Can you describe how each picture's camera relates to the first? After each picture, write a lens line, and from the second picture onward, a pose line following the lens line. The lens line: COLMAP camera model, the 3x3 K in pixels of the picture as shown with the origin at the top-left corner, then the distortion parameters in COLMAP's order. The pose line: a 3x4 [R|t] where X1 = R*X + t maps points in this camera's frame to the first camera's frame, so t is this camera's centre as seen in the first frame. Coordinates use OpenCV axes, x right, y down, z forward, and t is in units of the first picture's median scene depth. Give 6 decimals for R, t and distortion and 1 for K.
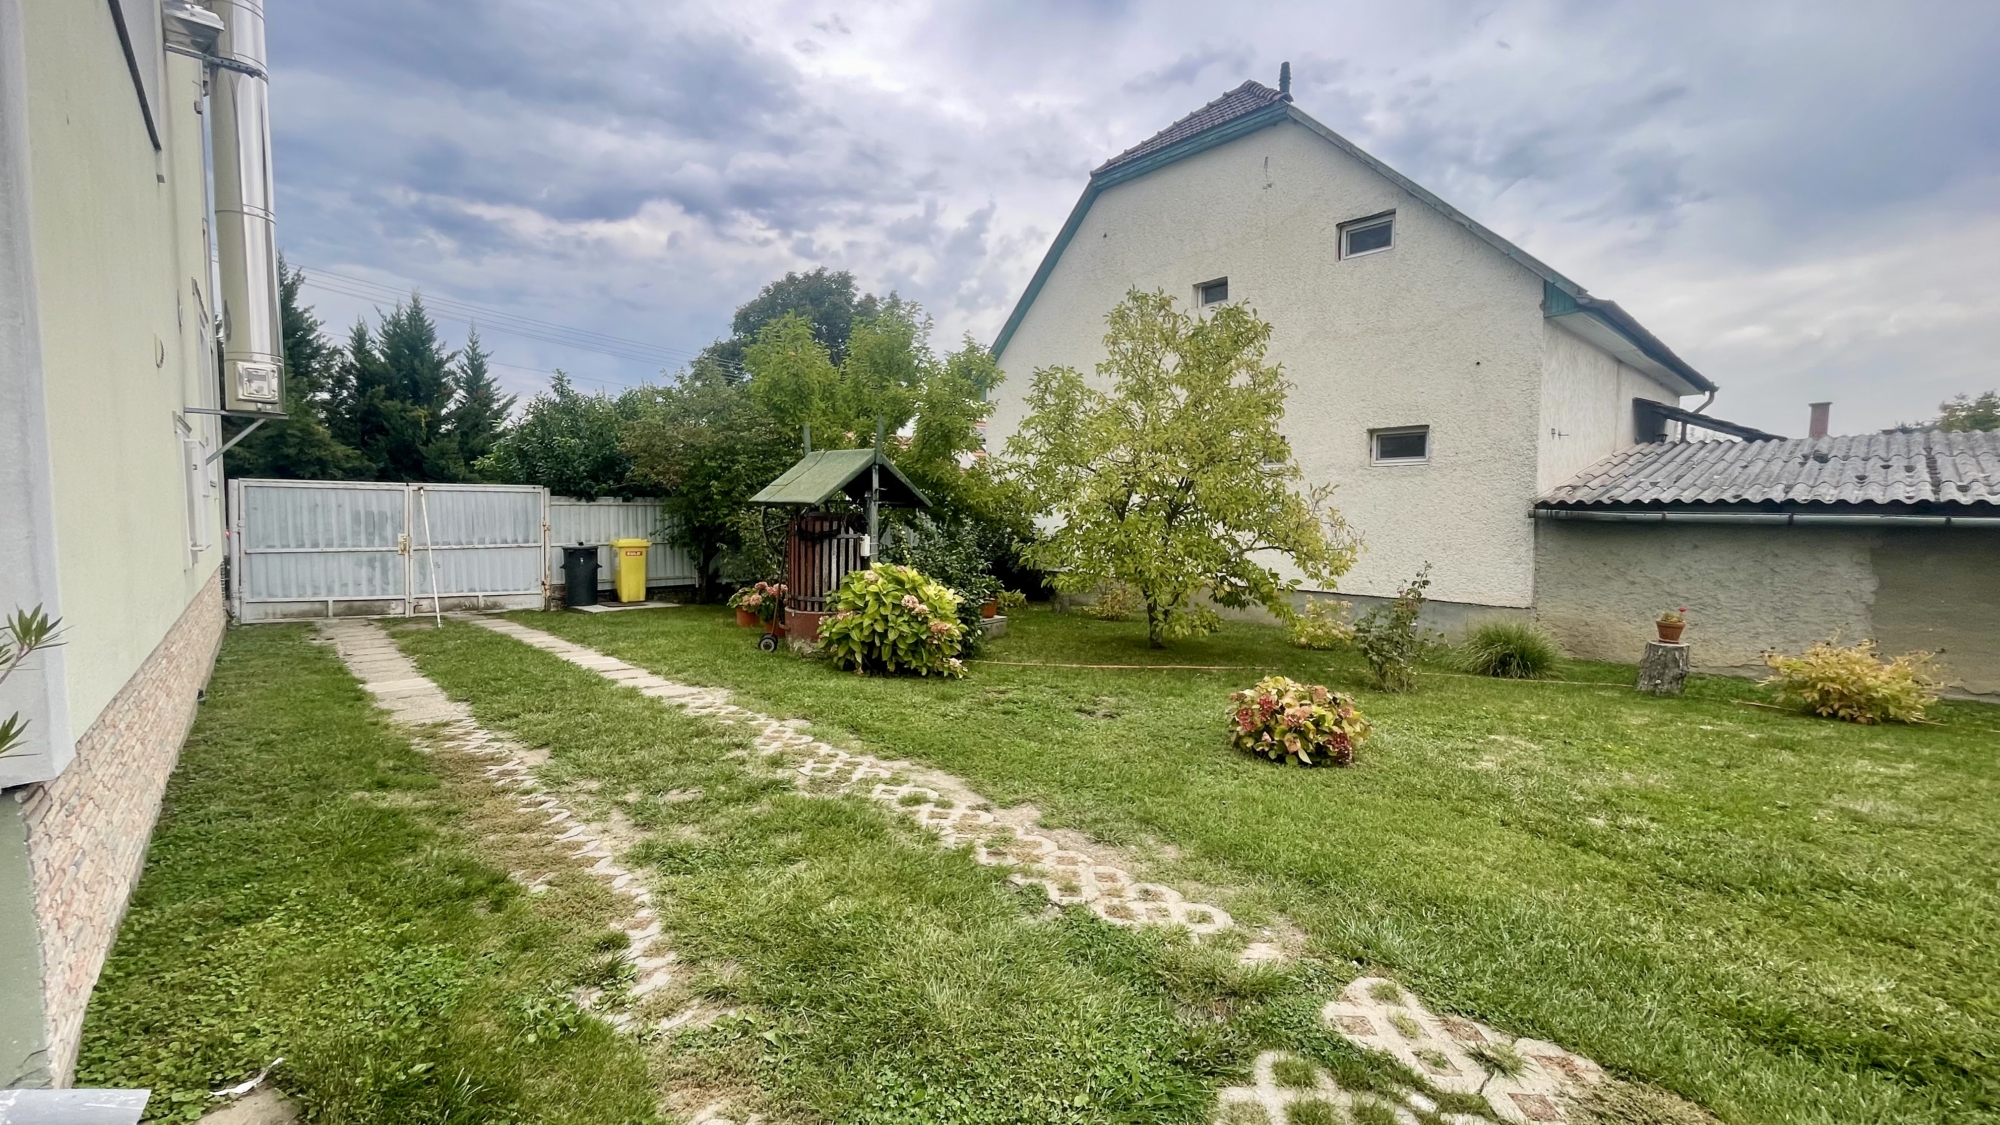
lens RADIAL K [[797.4, 0, 968.9], [0, 797.4, 597.2], [0, 0, 1]] dist [-0.003866, -0.000257]
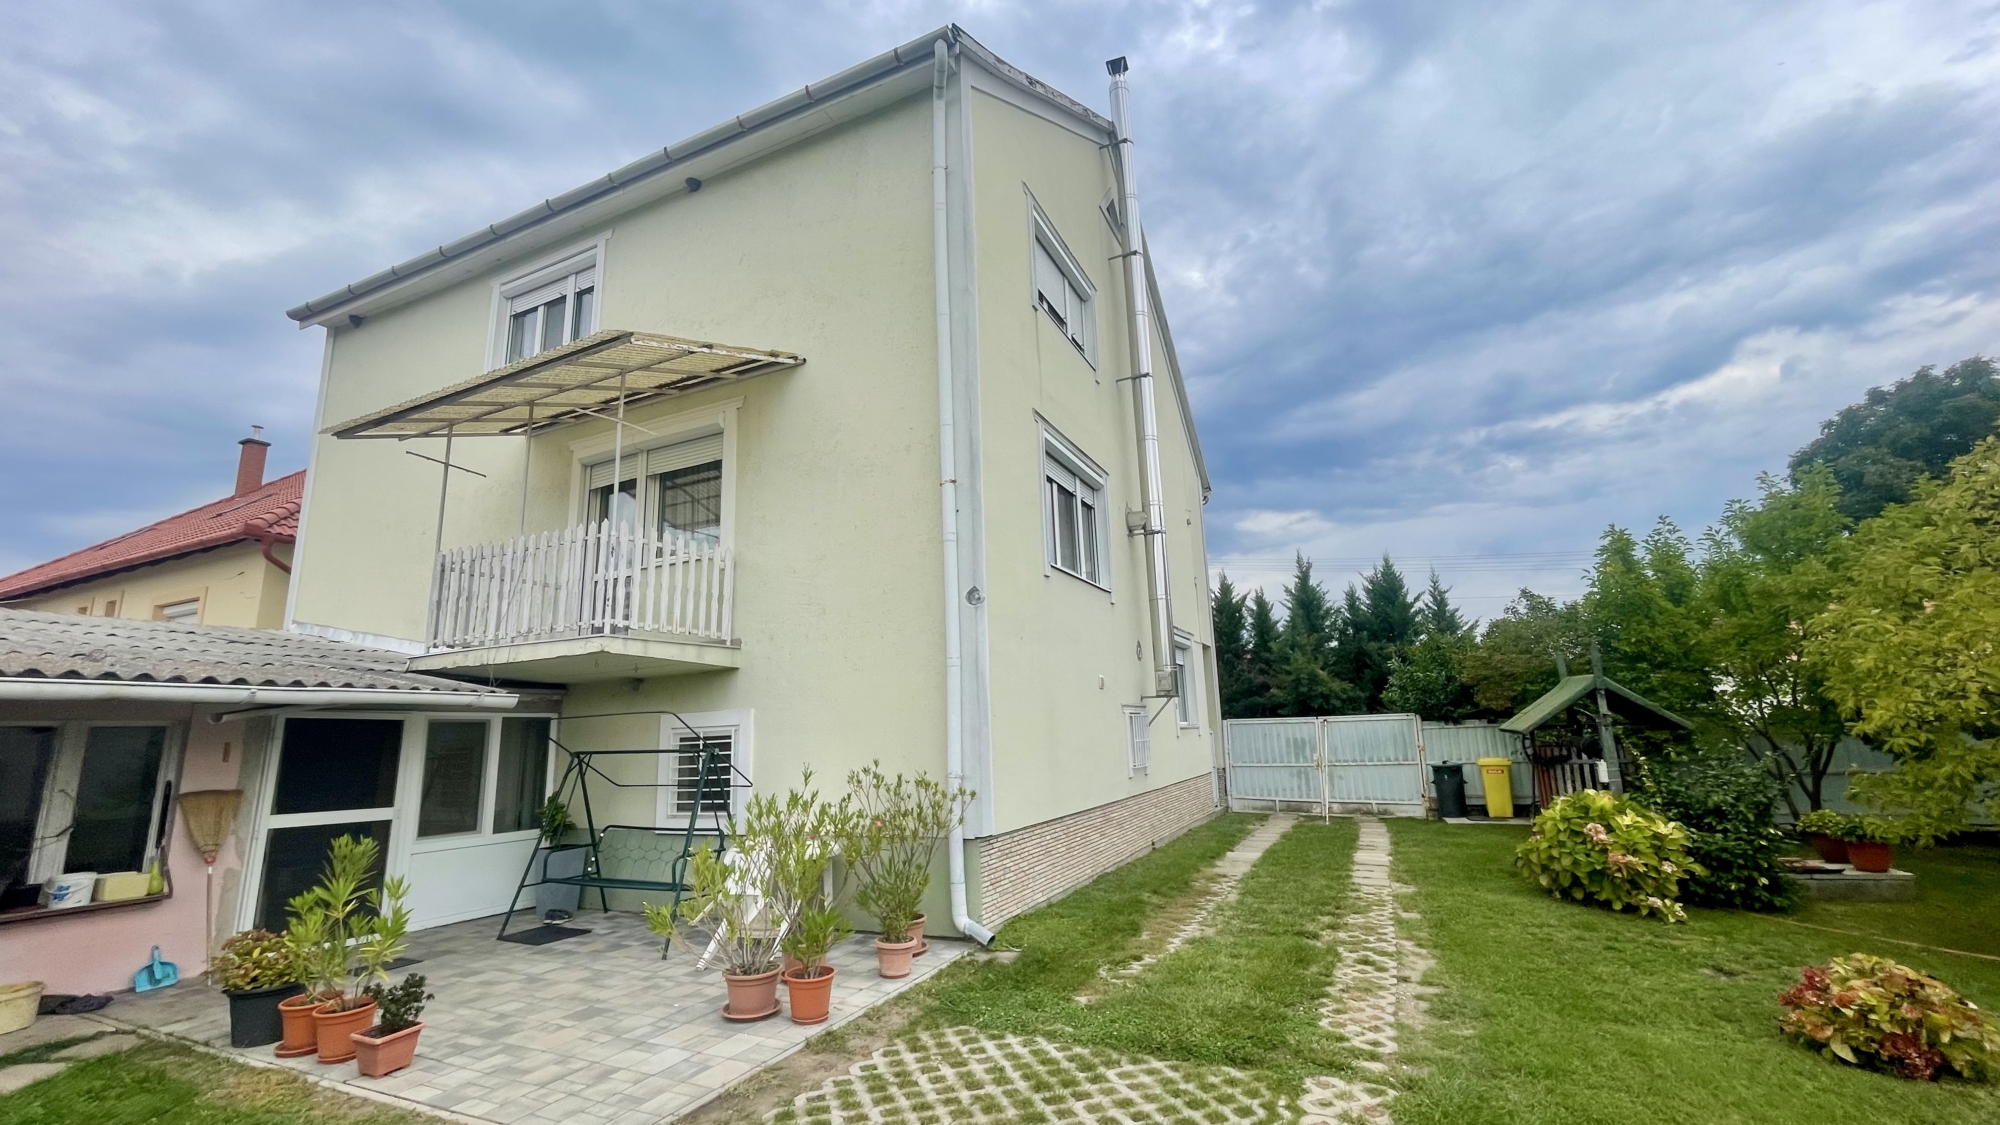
lens RADIAL K [[797.4, 0, 983.4], [0, 797.4, 566.1], [0, 0, 1]] dist [-0.003866, -0.000257]
pose [[0.379434, -0.205313, -0.902151, 0.427221], [-0.070618, 0.965797, -0.249499, -0.007658], [0.922520, 0.158377, 0.351958, -0.087179]]
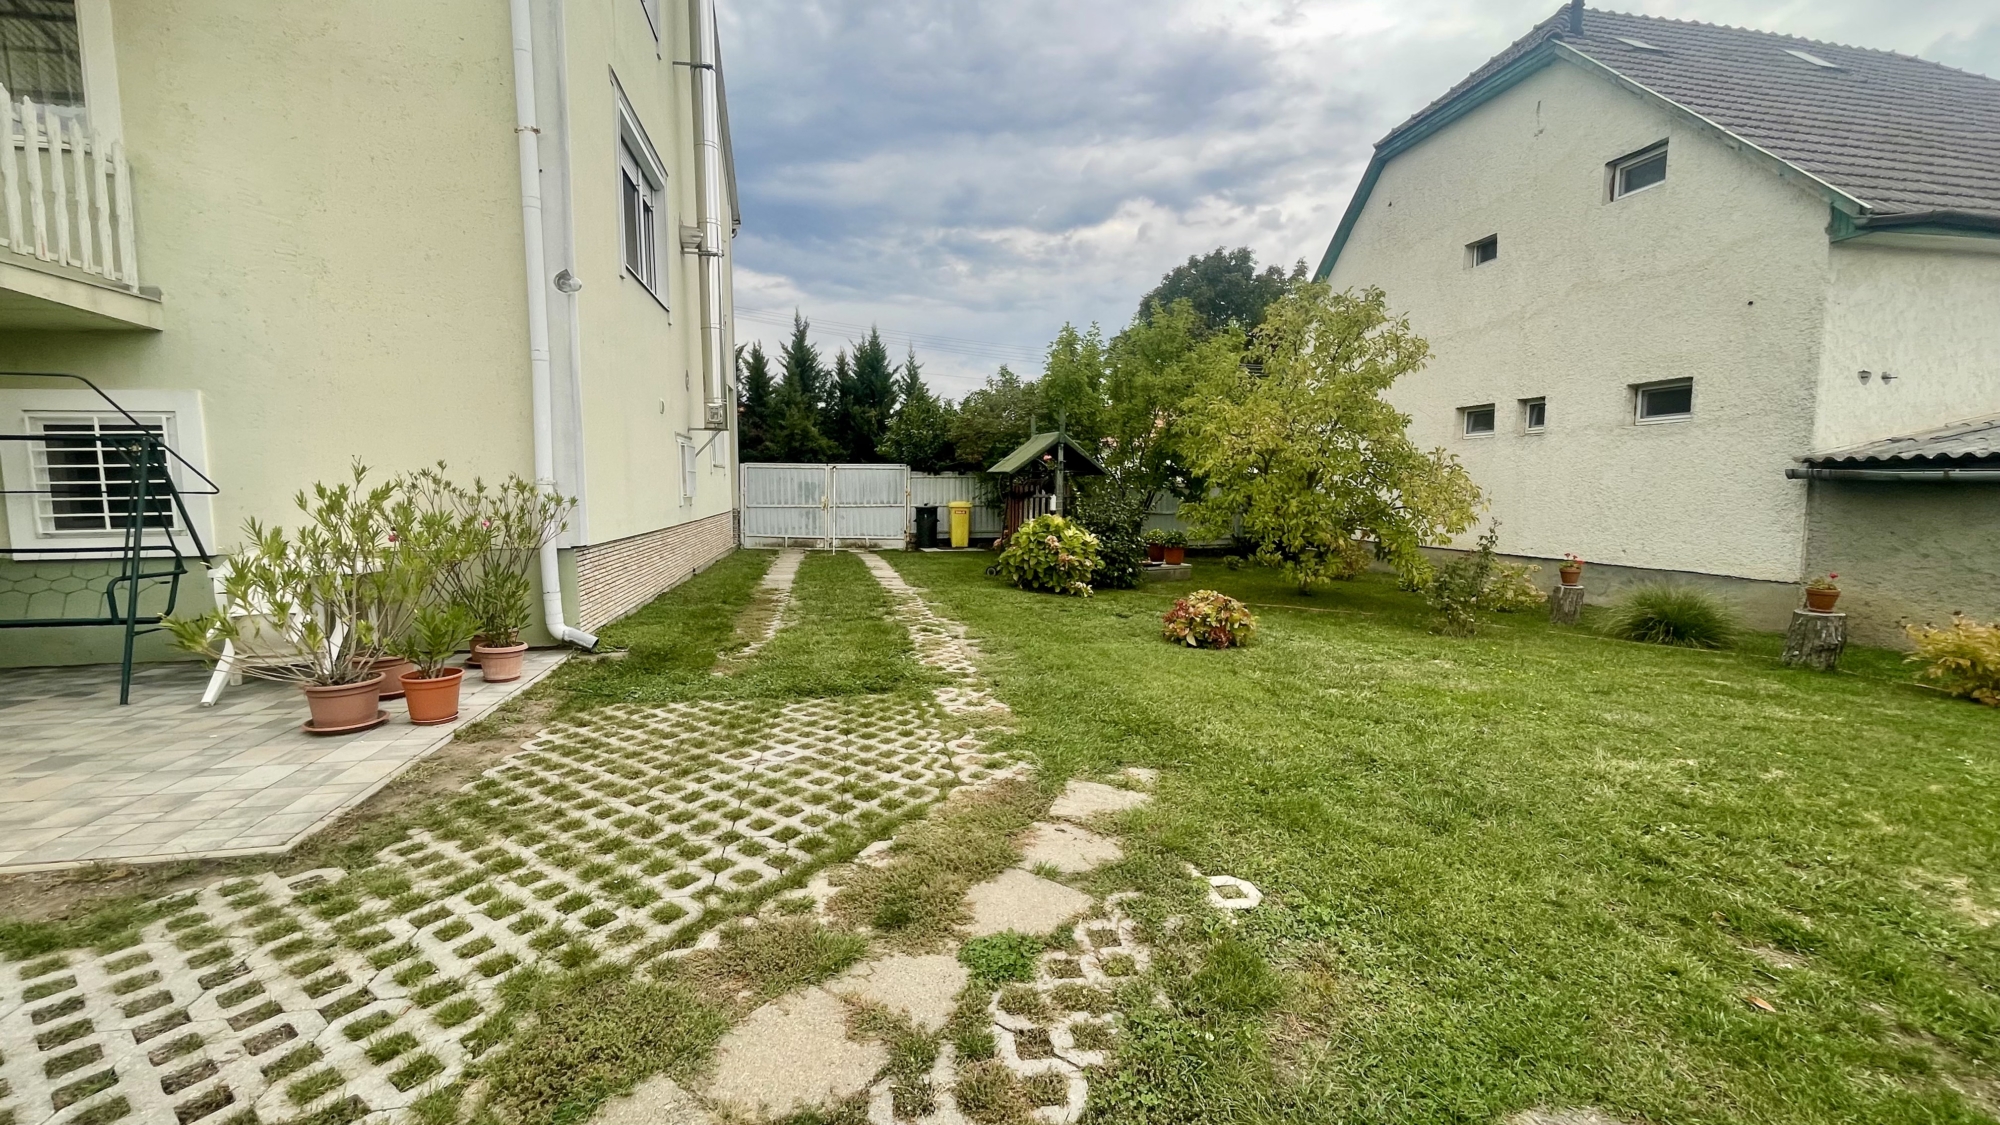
lens RADIAL K [[797.4, 0, 983.1], [0, 797.4, 544.1], [0, 0, 1]] dist [-0.003866, -0.000257]
pose [[0.858643, 0.032491, -0.511543, 0.379199], [-0.051828, 0.998378, -0.023583, 0.036768], [0.509947, 0.046761, 0.858934, -0.182646]]
